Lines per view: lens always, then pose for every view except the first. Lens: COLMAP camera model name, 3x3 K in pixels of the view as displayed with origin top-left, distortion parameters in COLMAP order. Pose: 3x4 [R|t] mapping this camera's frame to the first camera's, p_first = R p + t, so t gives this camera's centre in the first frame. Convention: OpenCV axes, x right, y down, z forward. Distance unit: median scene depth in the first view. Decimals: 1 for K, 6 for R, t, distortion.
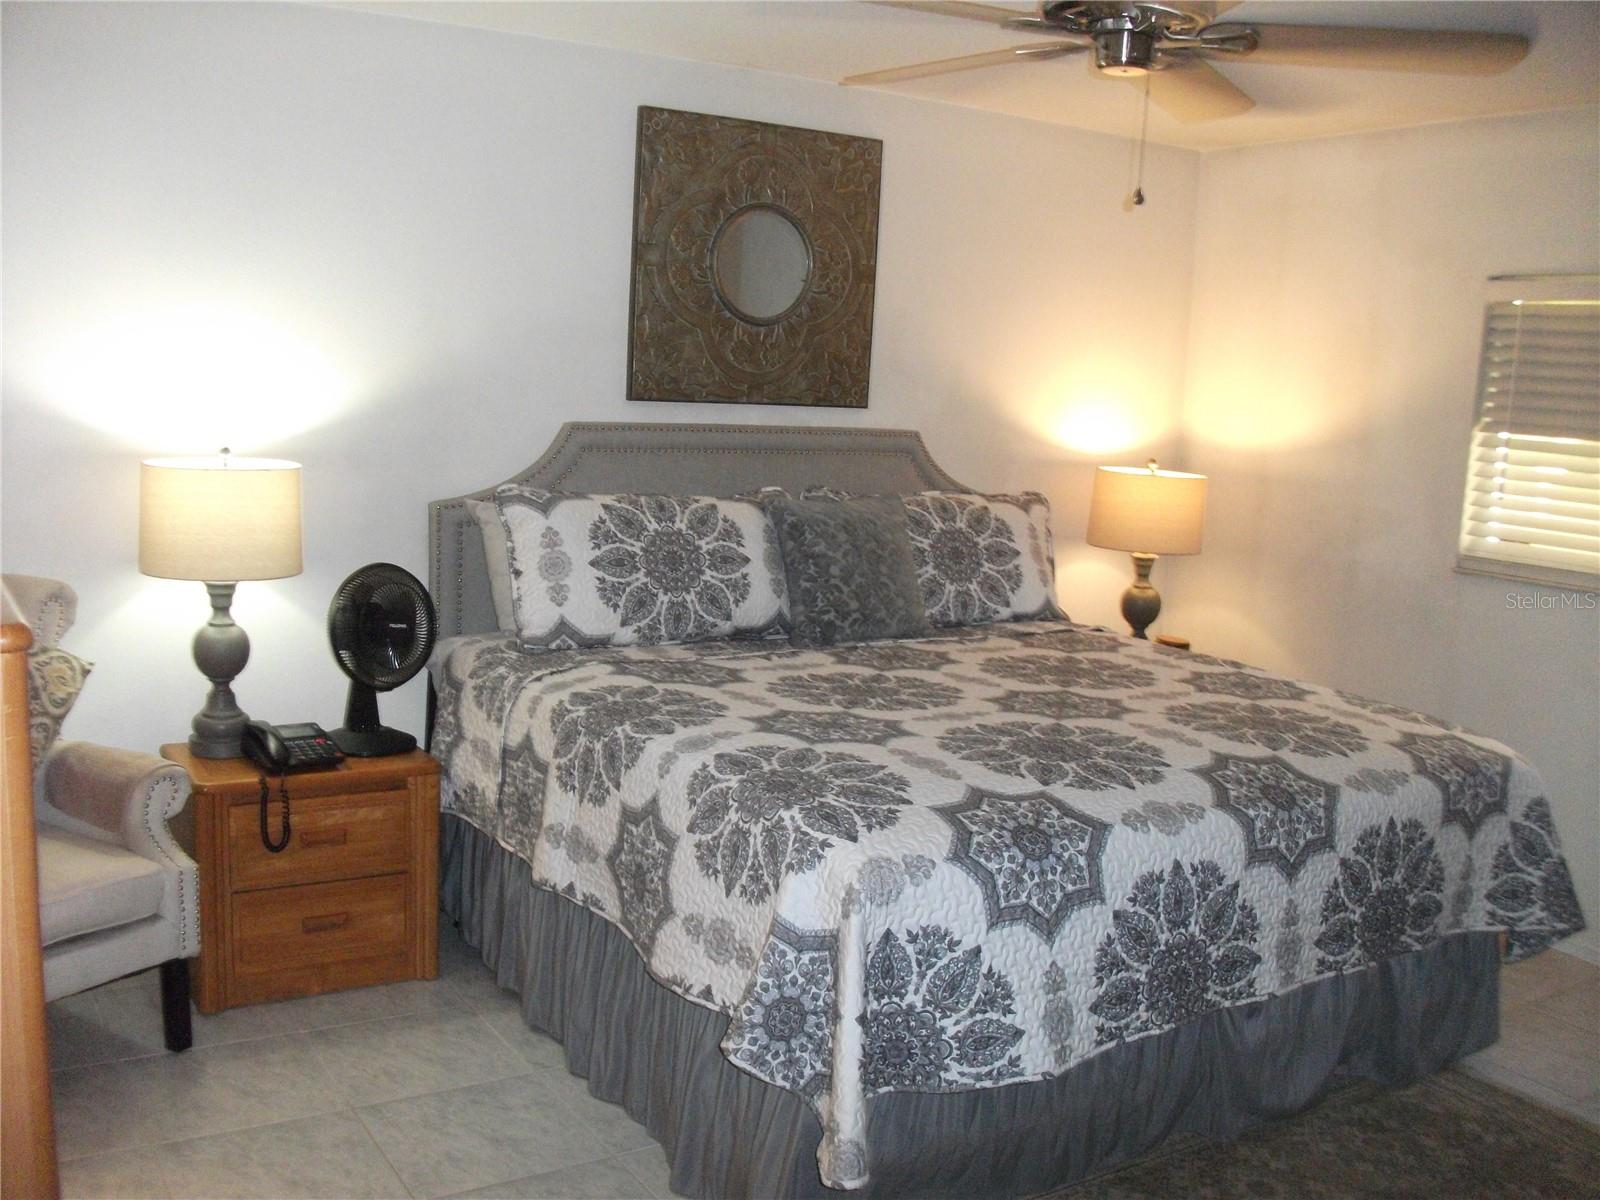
lens RADIAL K [[1606.3, 0, 800.0], [0, 1606.3, 600.0], [0, 0, 1]] dist [-0.010121, -0.339855]
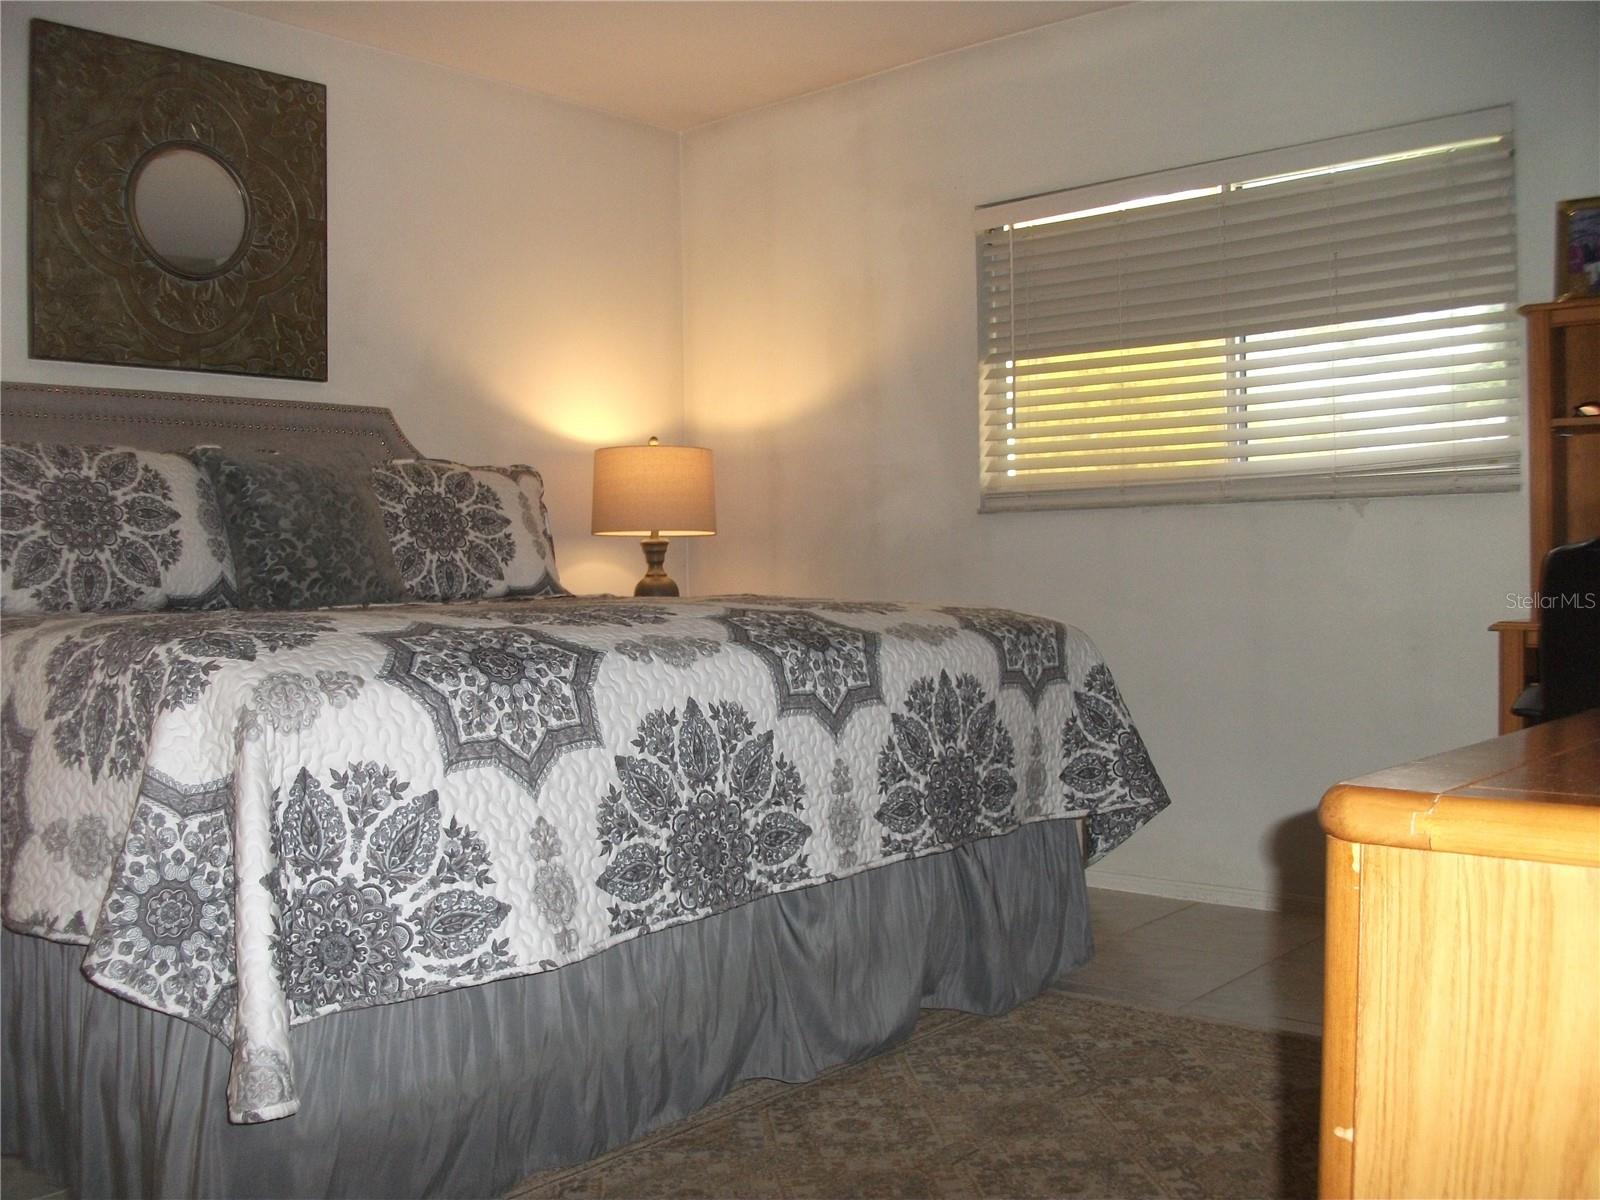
lens RADIAL K [[1583.5, 0, 800.0], [0, 1583.5, 600.0], [0, 0, 1]] dist [-0.208582, 0.220821]
pose [[0.956775, -0.075023, 0.280988, 0.068604], [0.111490, 0.986959, -0.116114, 0.206168], [-0.268612, 0.142422, 0.952661, 0.225101]]
